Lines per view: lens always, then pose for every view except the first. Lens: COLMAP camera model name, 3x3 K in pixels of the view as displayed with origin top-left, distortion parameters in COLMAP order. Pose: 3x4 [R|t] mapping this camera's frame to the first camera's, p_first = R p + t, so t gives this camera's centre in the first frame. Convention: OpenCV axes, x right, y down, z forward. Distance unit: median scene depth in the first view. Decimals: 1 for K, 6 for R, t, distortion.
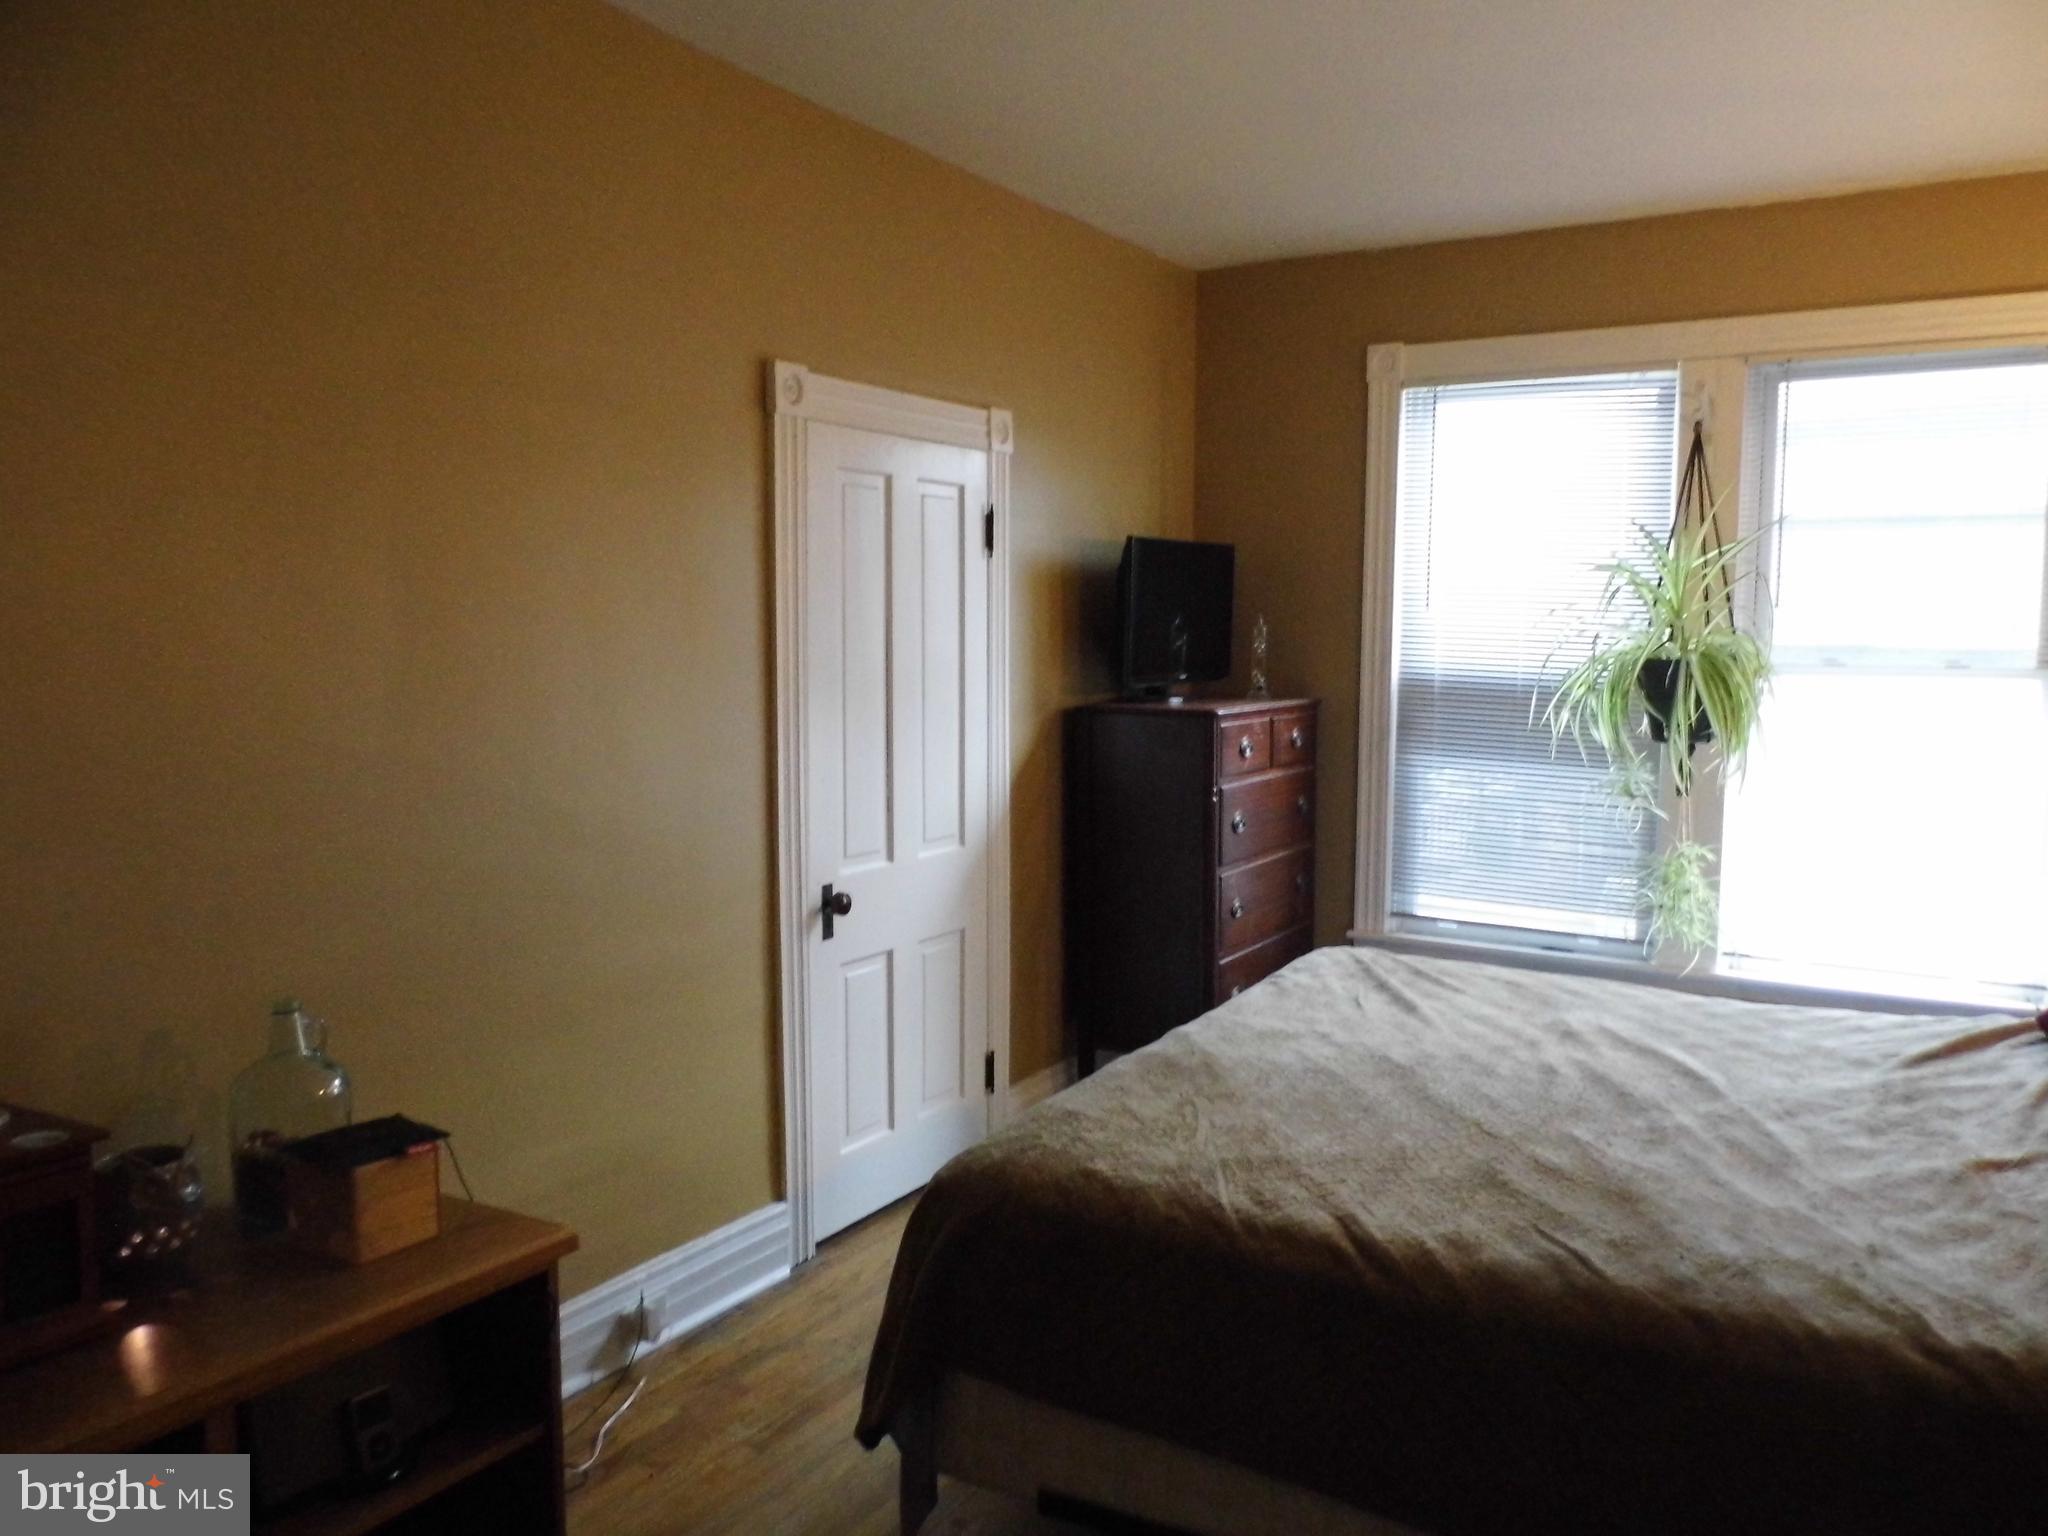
lens RADIAL K [[1527.7, 0, 1024.0], [0, 1527.7, 768.0], [0, 0, 1]] dist [0.001272, -0.004233]
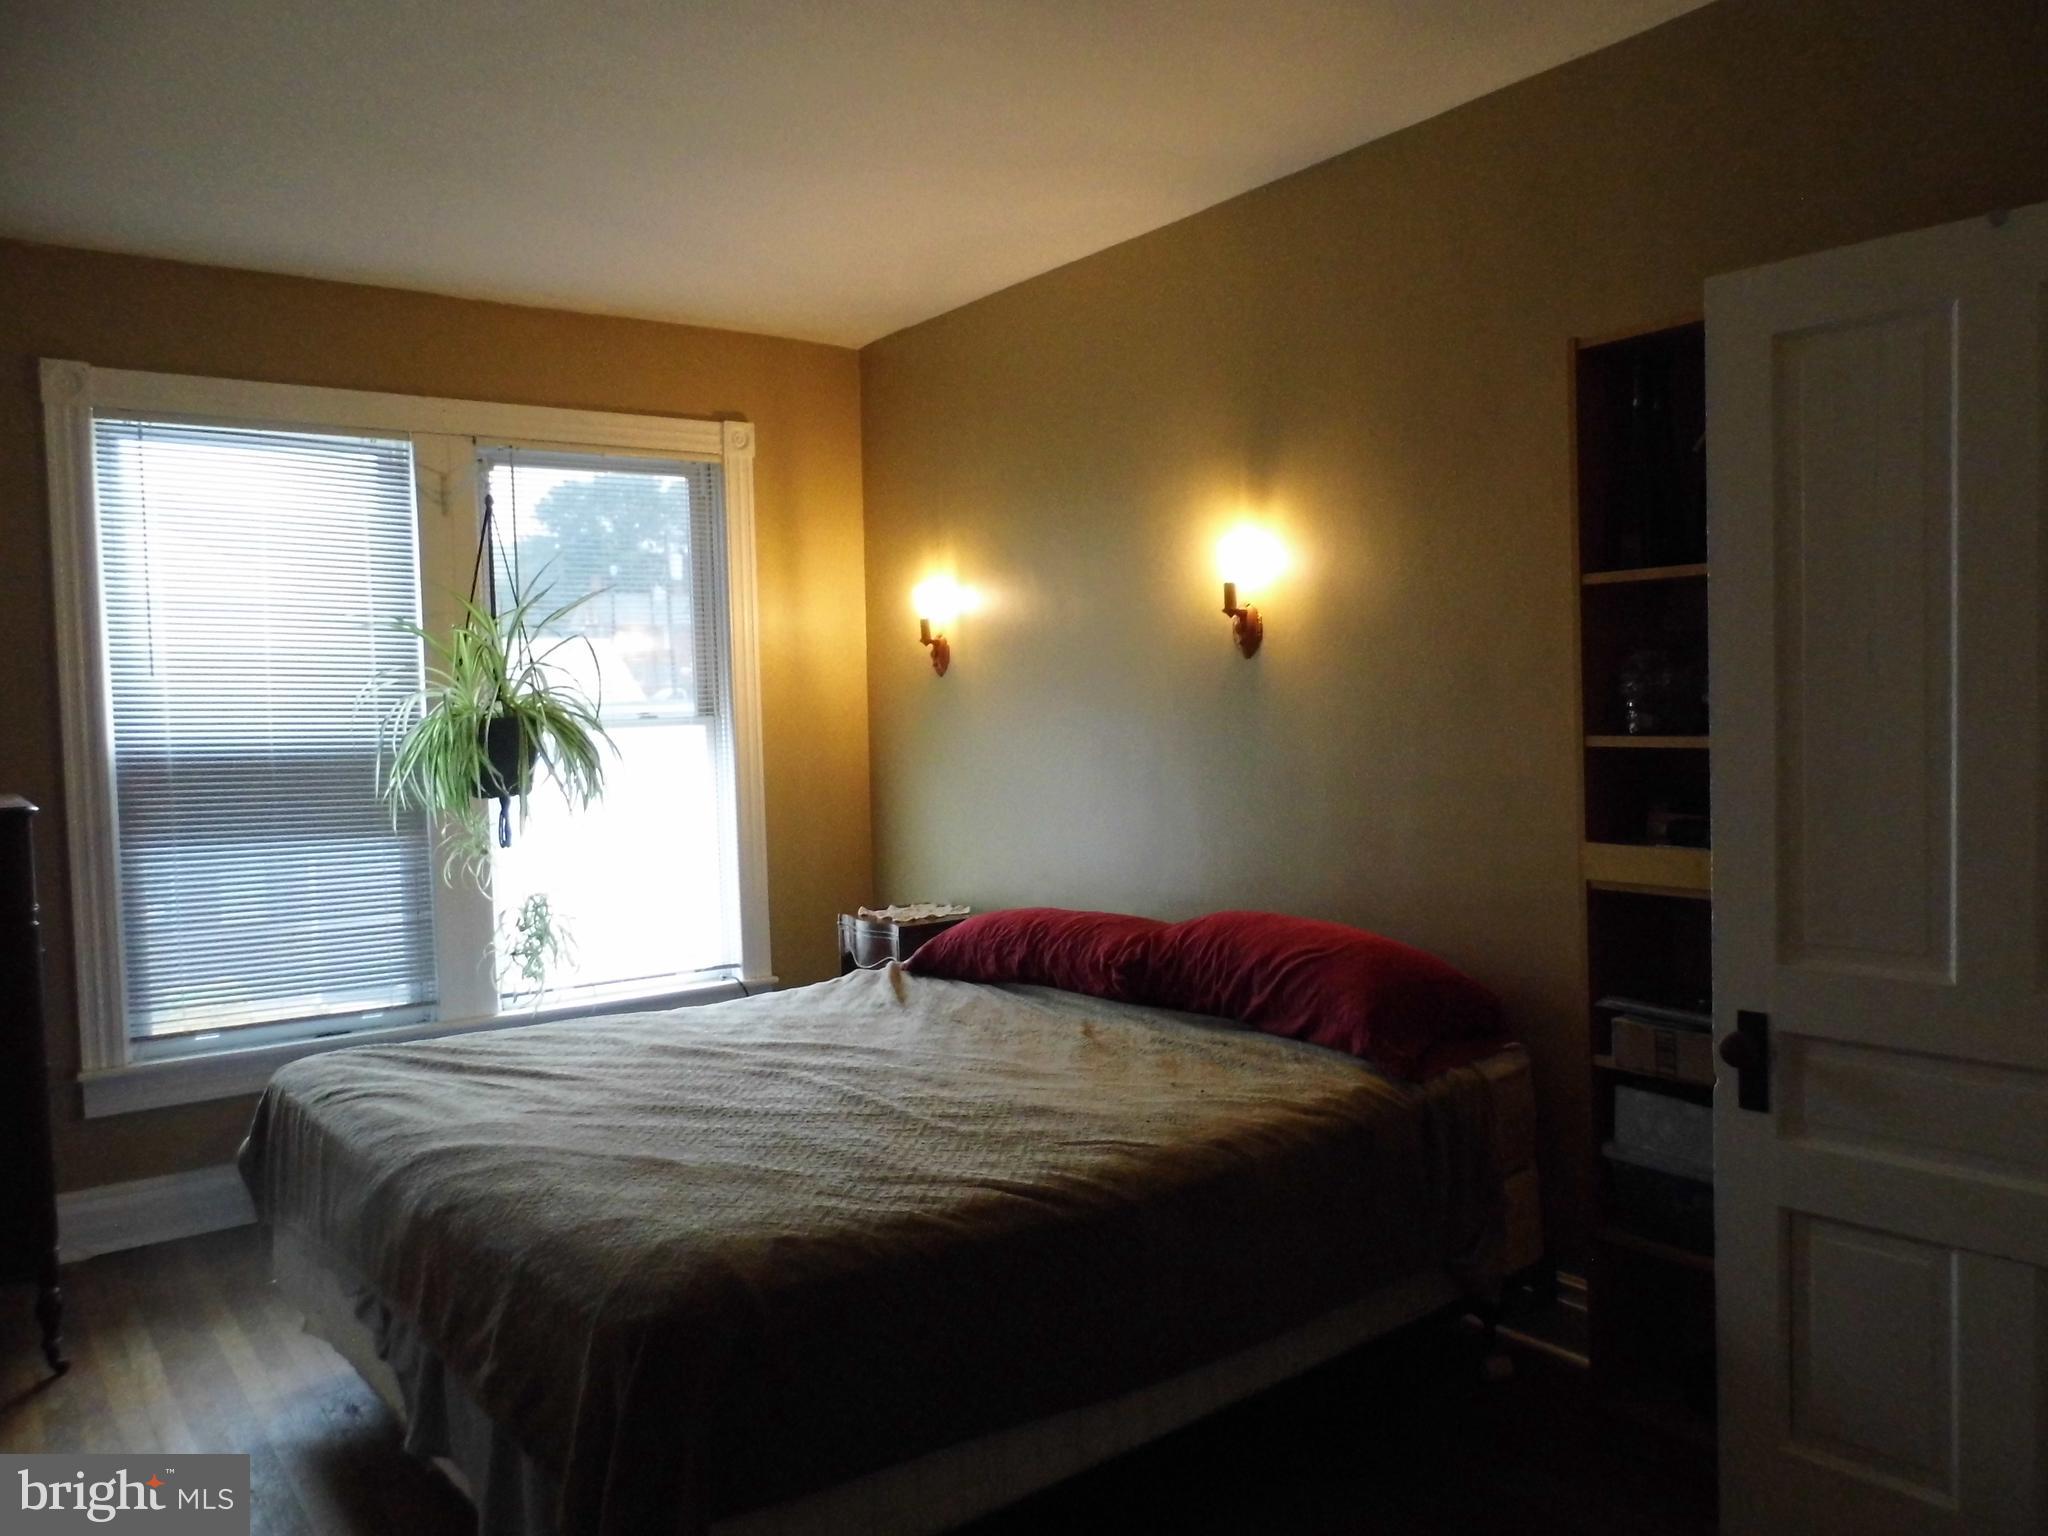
lens RADIAL K [[1537.9, 0, 1024.0], [0, 1537.9, 768.0], [0, 0, 1]] dist [0.023801, 0.000346]
pose [[0.419566, -0.063277, 0.905517, -0.369387], [0.115756, 0.993152, 0.015766, -0.011049], [-0.900314, 0.098205, 0.424018, 0.217942]]
